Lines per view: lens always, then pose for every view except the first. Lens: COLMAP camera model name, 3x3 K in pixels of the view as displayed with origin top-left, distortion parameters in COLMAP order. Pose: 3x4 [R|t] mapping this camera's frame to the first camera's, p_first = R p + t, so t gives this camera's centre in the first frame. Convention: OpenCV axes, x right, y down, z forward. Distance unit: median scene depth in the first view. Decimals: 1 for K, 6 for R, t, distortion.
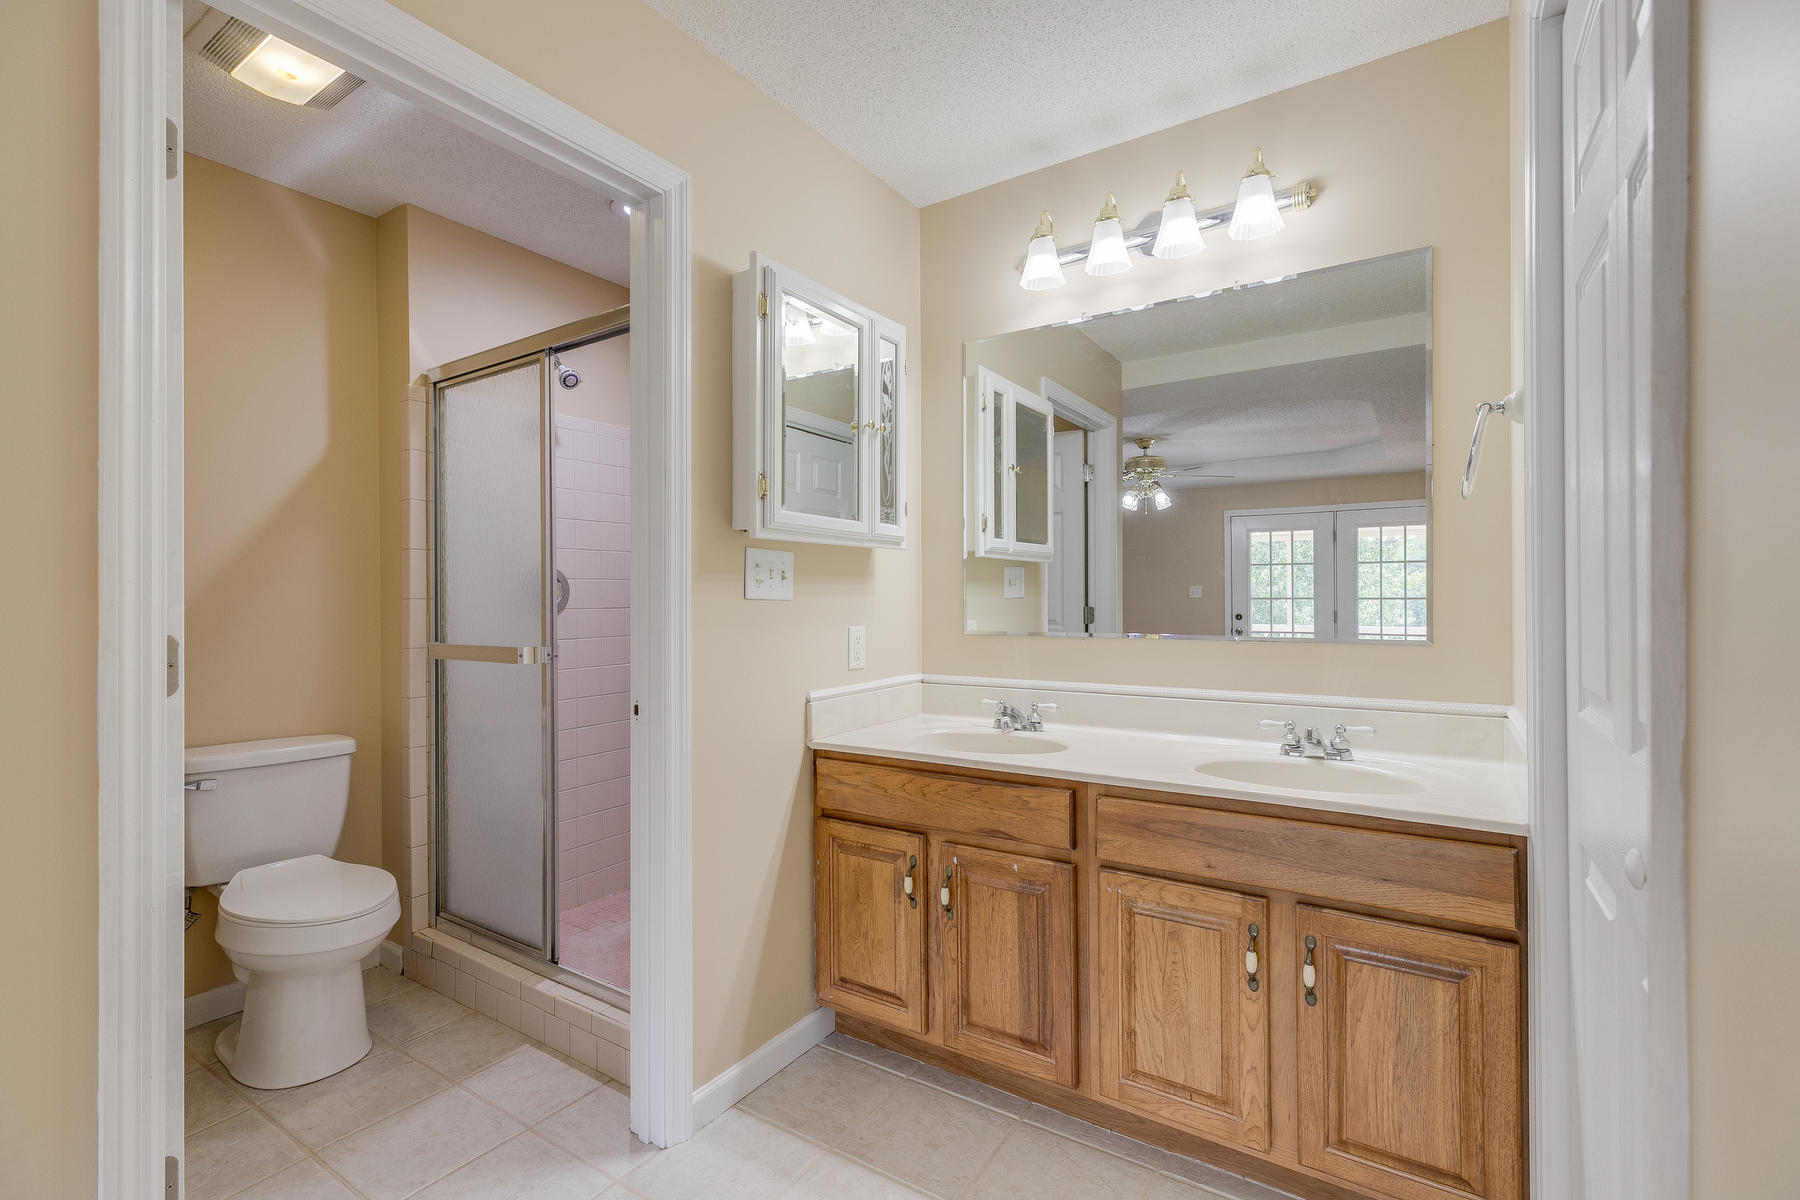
lens RADIAL K [[807.2, 0, 901.3], [0, 807.2, 606.2], [0, 0, 1]] dist [0.005388, 0.000543]
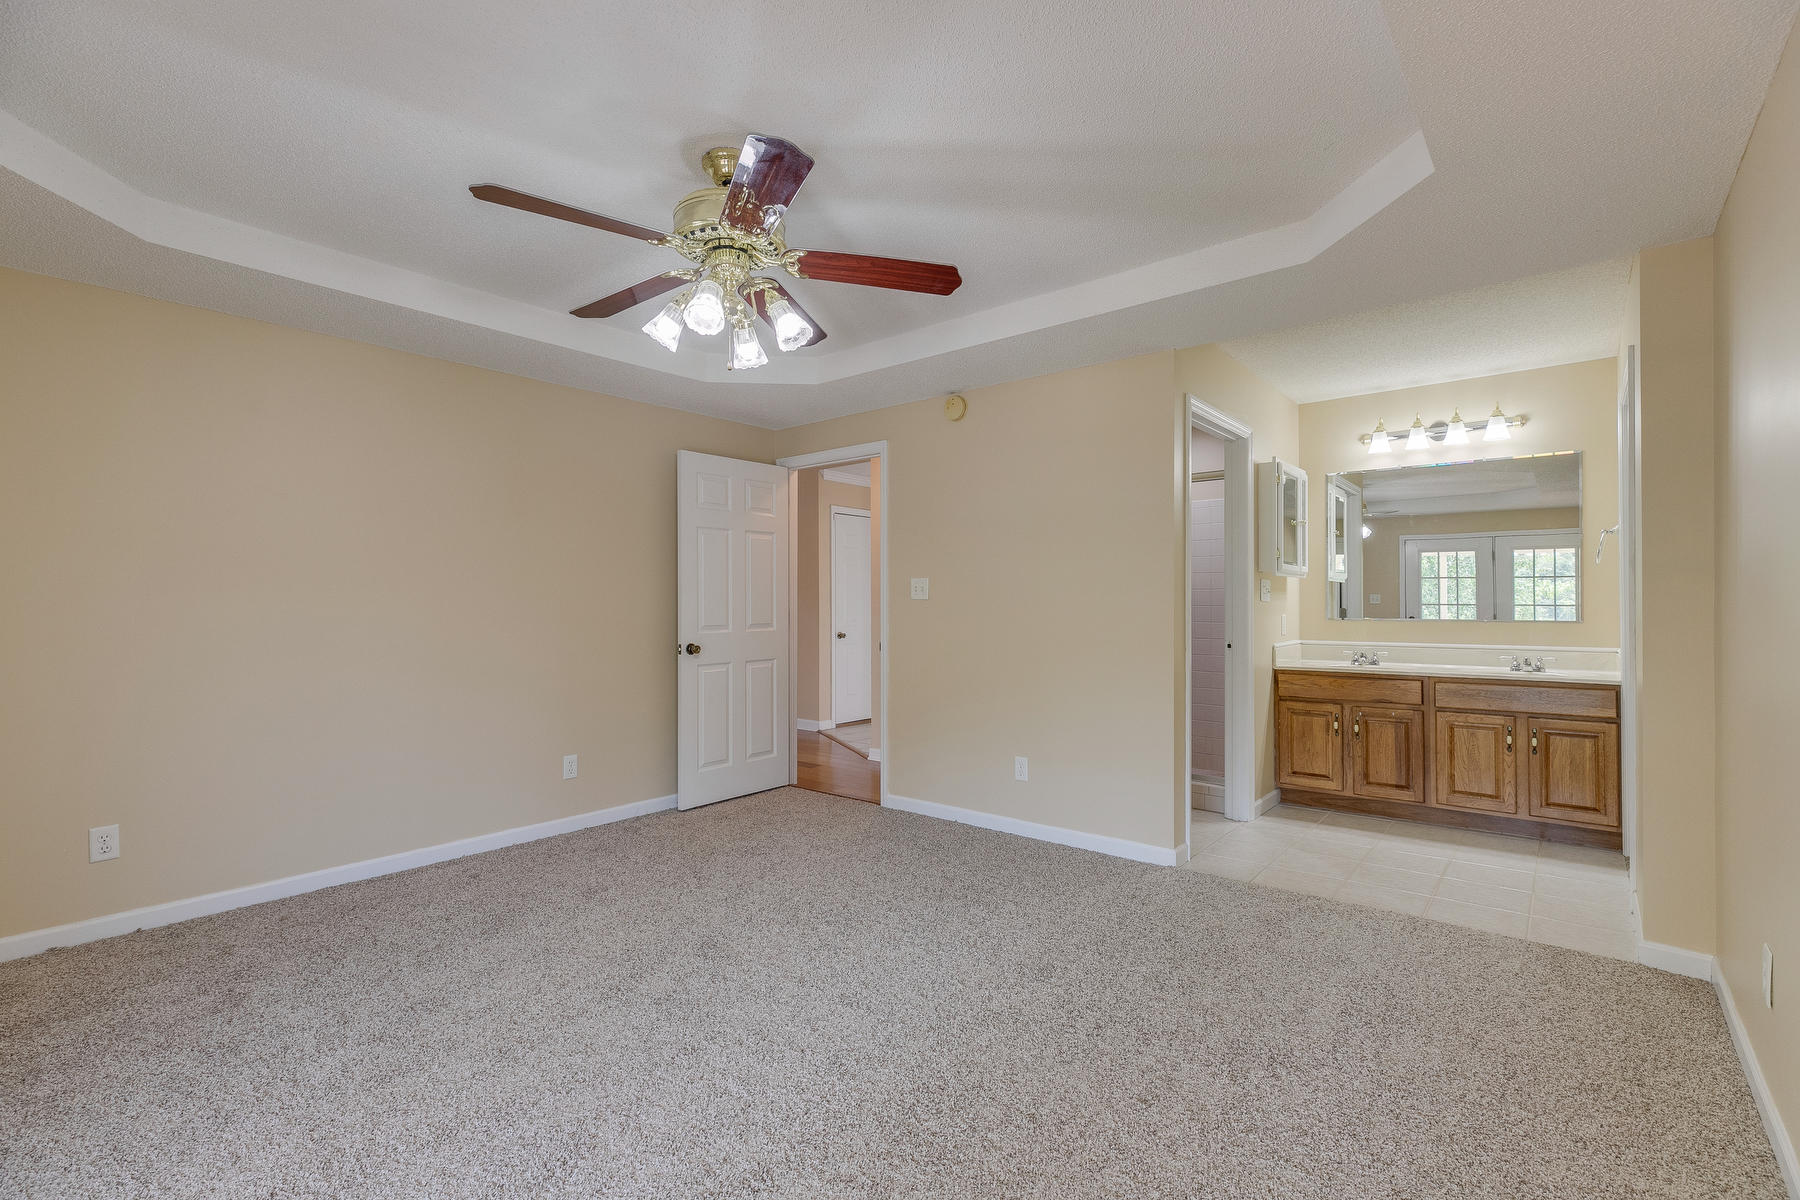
lens RADIAL K [[814.6, 0, 901.7], [0, 814.6, 598.4], [0, 0, 1]] dist [0.003956, 0.000466]
pose [[0.994100, 0.006053, -0.108300, -1.042701], [-0.007883, 0.999833, -0.016475, 0.034726], [0.108183, 0.017231, 0.993982, -1.555583]]
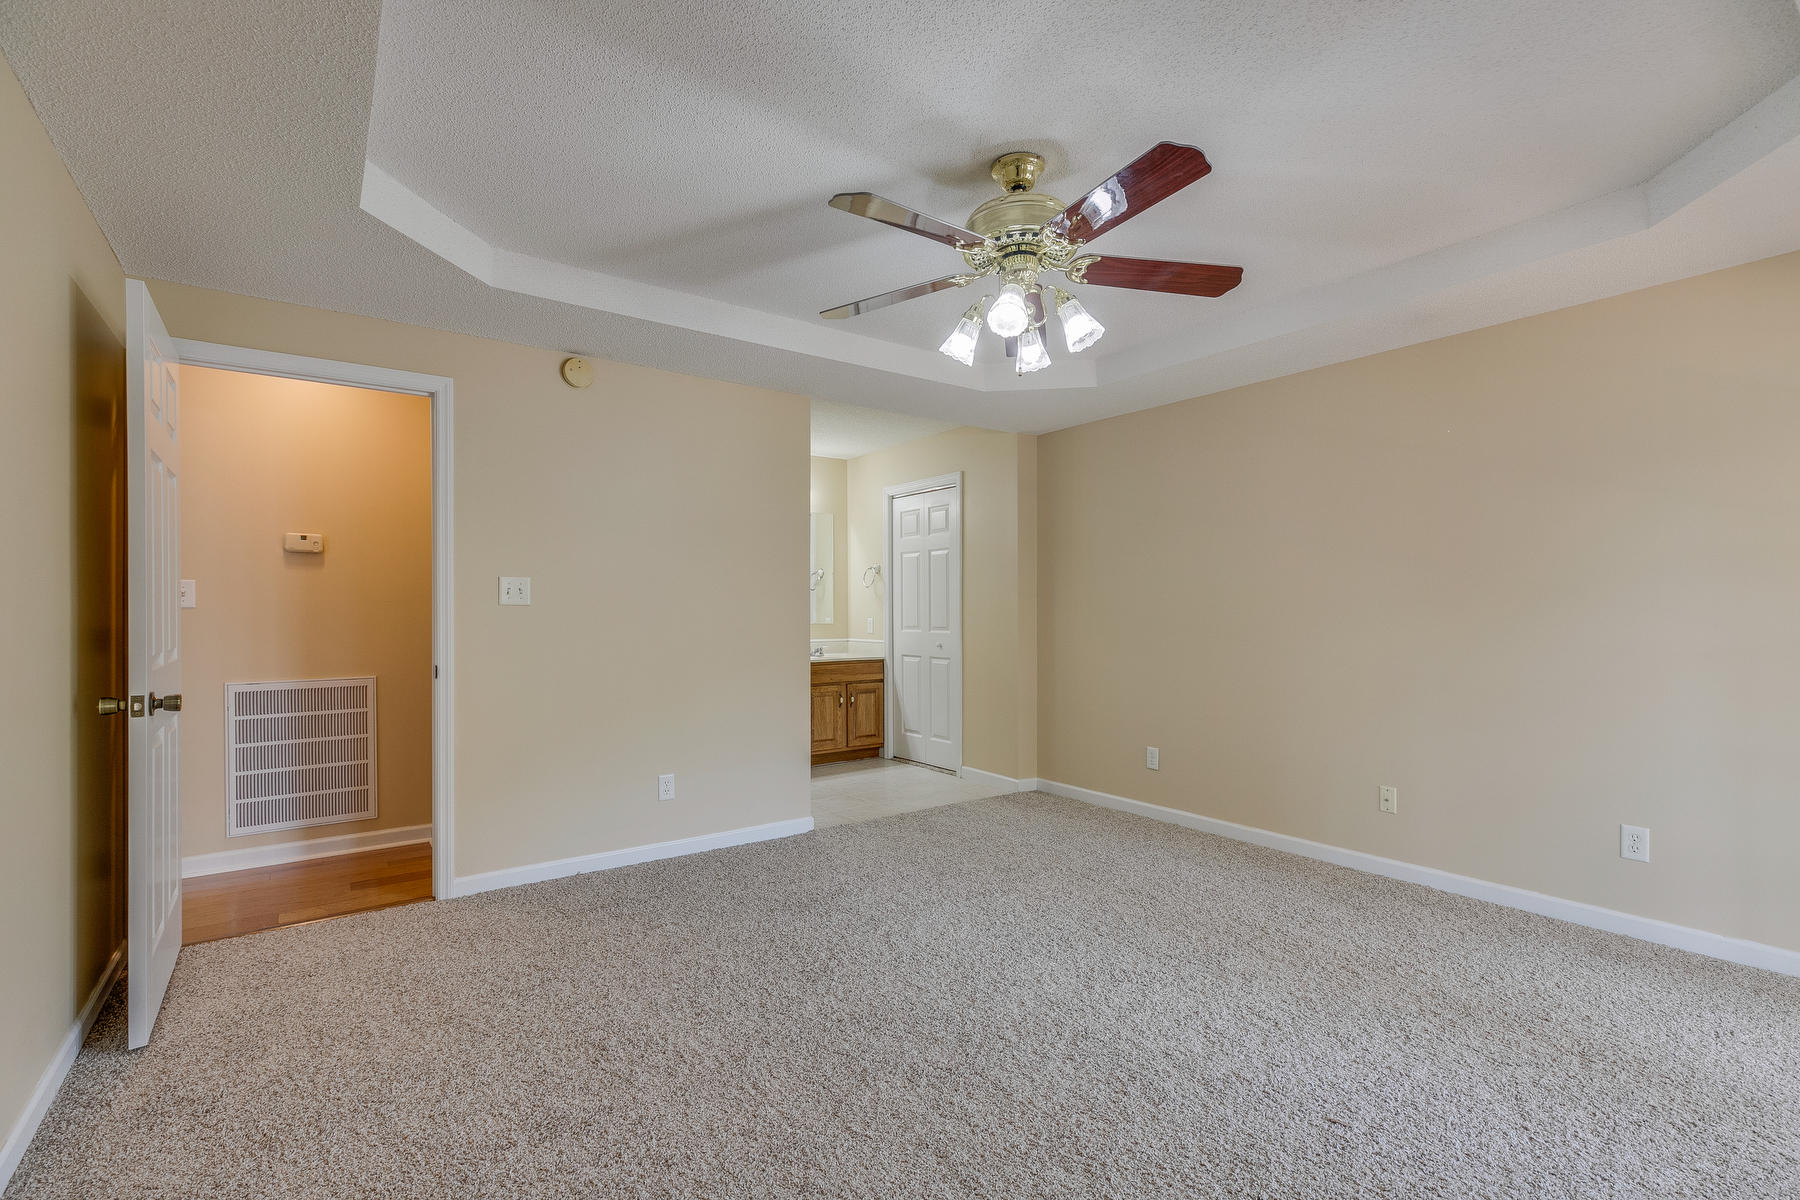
lens RADIAL K [[807.2, 0, 901.3], [0, 807.2, 606.2], [0, 0, 1]] dist [0.005388, 0.000543]
pose [[0.353858, 0.014465, 0.935187, -2.689865], [0.011991, 0.999728, -0.020000, 0.048590], [-0.935222, 0.018291, 0.353588, -0.588310]]
